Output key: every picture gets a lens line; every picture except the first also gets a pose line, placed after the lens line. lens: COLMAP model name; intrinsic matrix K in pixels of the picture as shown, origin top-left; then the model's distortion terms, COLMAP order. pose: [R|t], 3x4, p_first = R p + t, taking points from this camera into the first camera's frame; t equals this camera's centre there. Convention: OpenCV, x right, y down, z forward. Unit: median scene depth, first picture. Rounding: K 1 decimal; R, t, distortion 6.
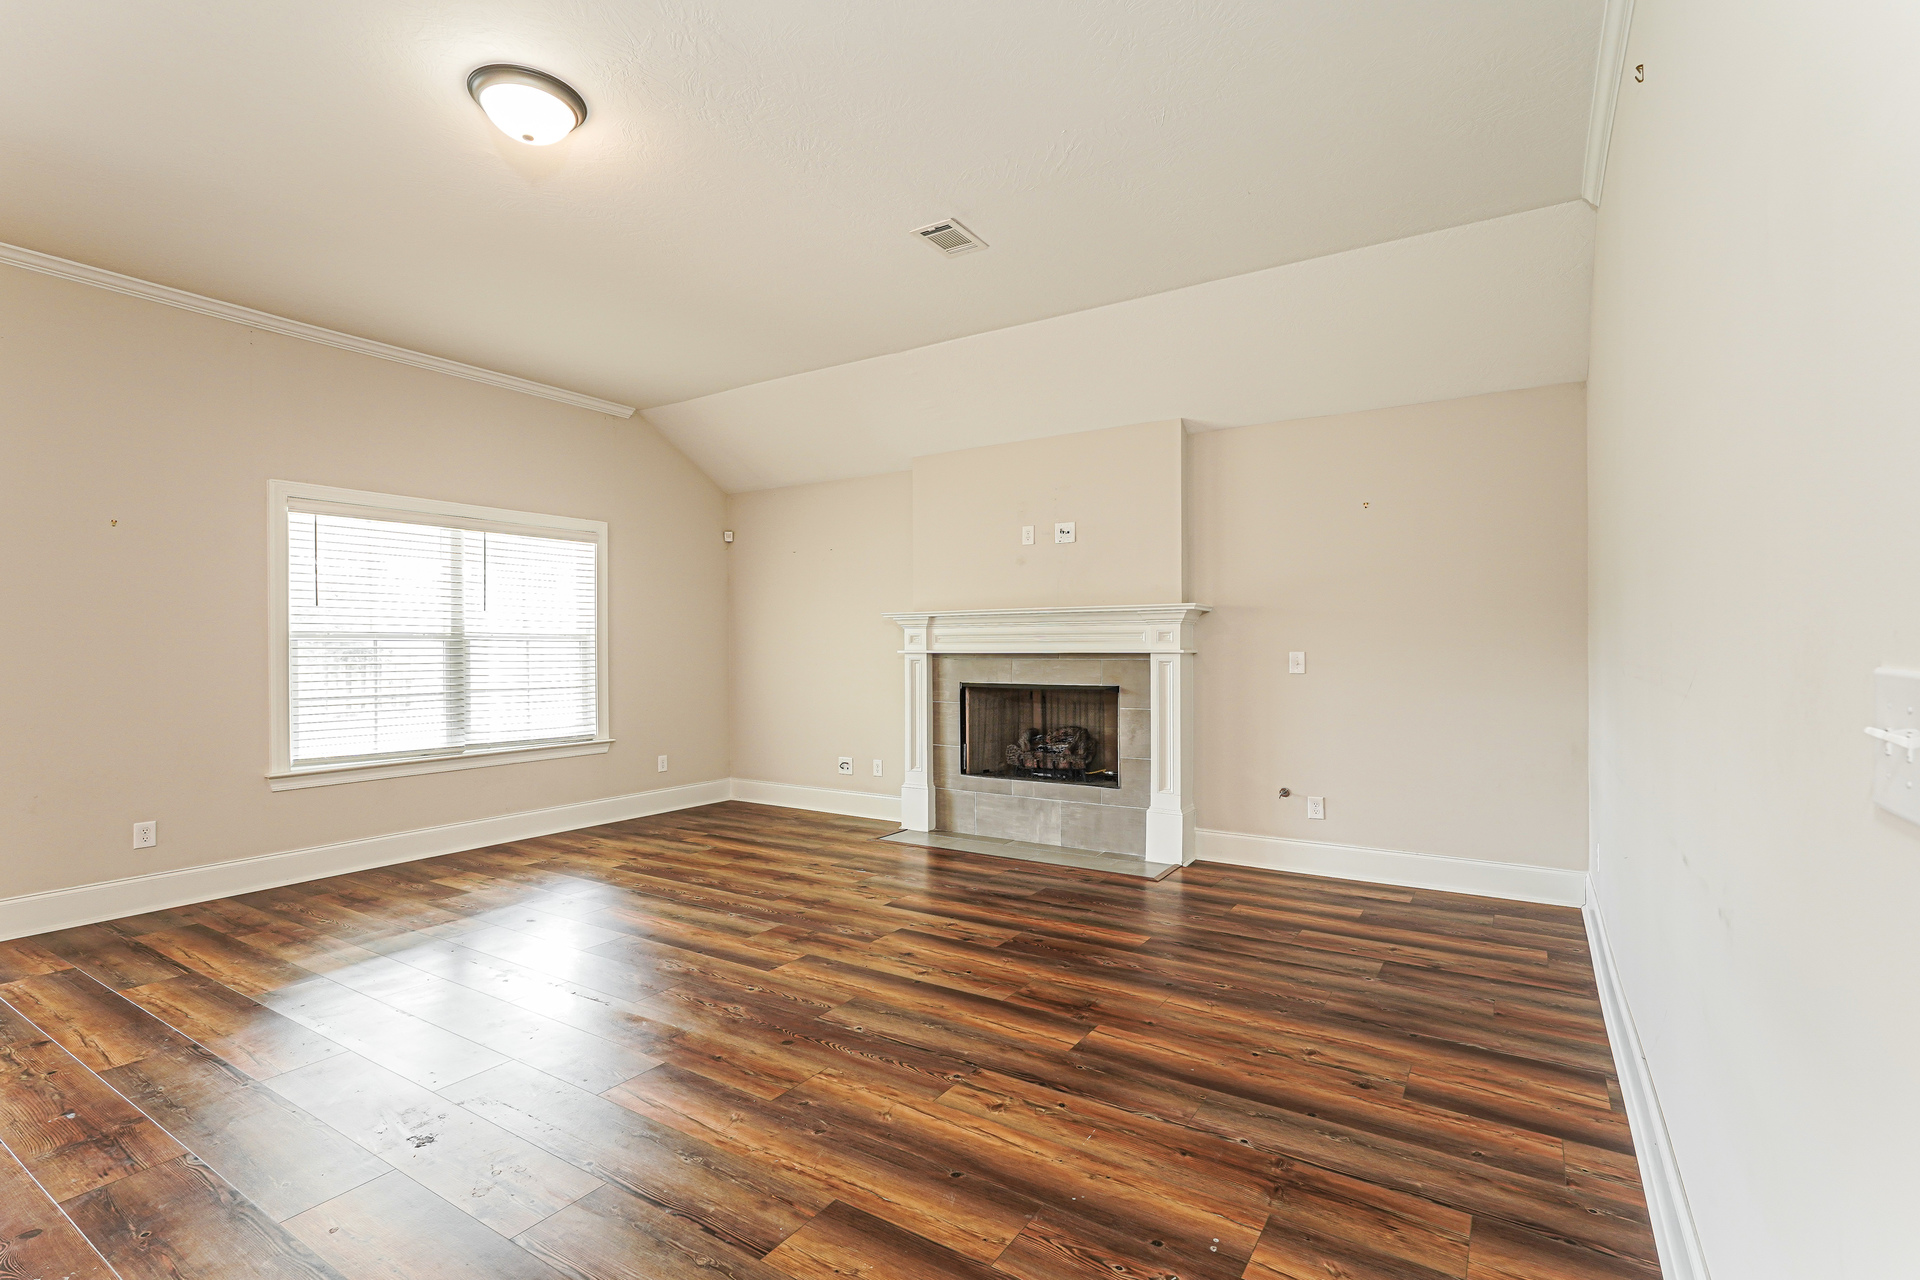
lens RADIAL K [[870.3, 0, 952.7], [0, 870.3, 657.6], [0, 0, 1]] dist [-0.016856, 0.001323]
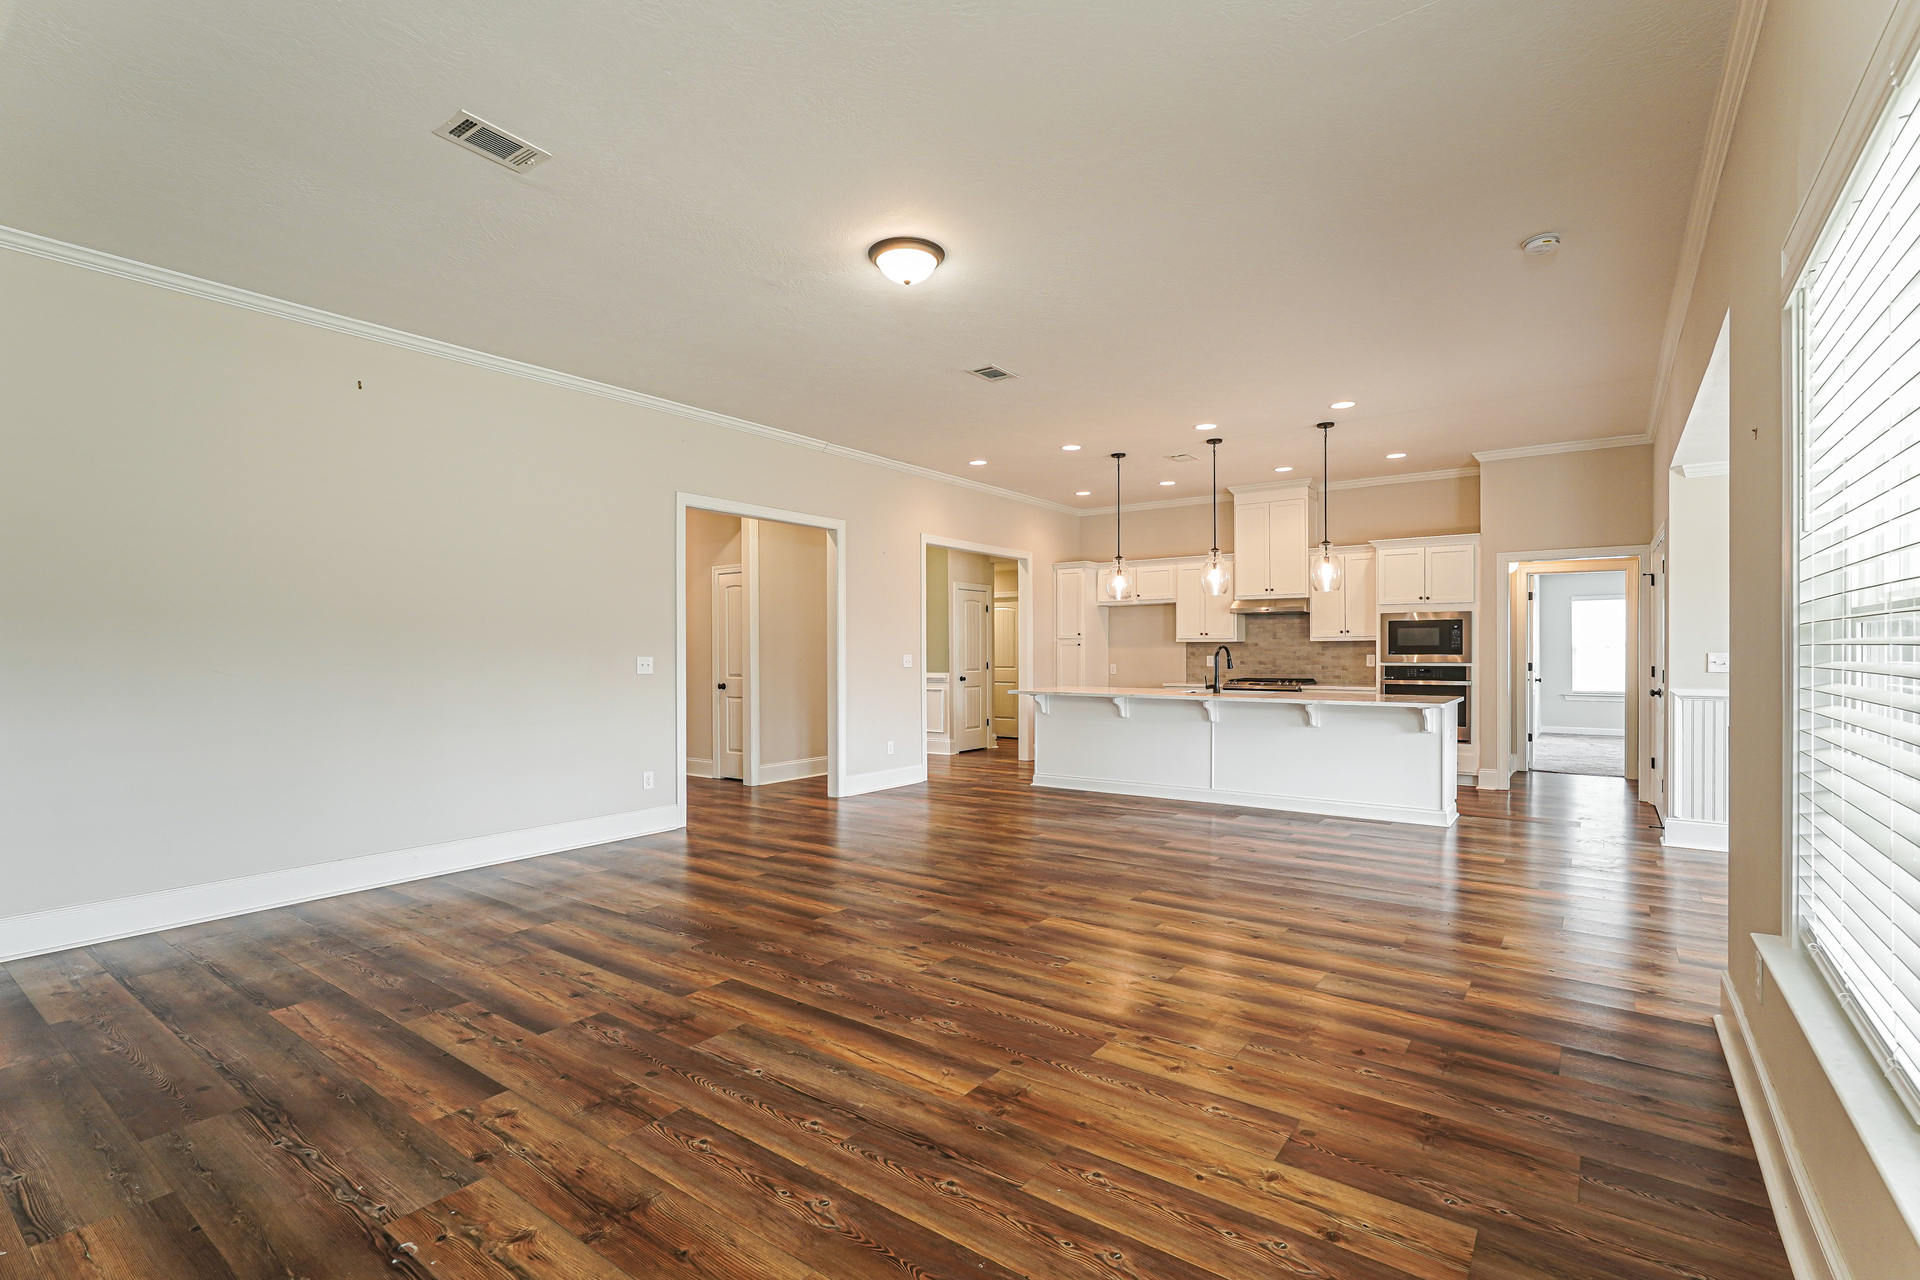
lens RADIAL K [[870.3, 0, 950.5], [0, 870.3, 647.7], [0, 0, 1]] dist [-0.016856, 0.001323]
pose [[-0.997136, 0.006281, 0.075374, -0.489960], [0.006403, 0.999979, 0.001382, -0.023288], [-0.075363, 0.001861, -0.997154, 1.782934]]
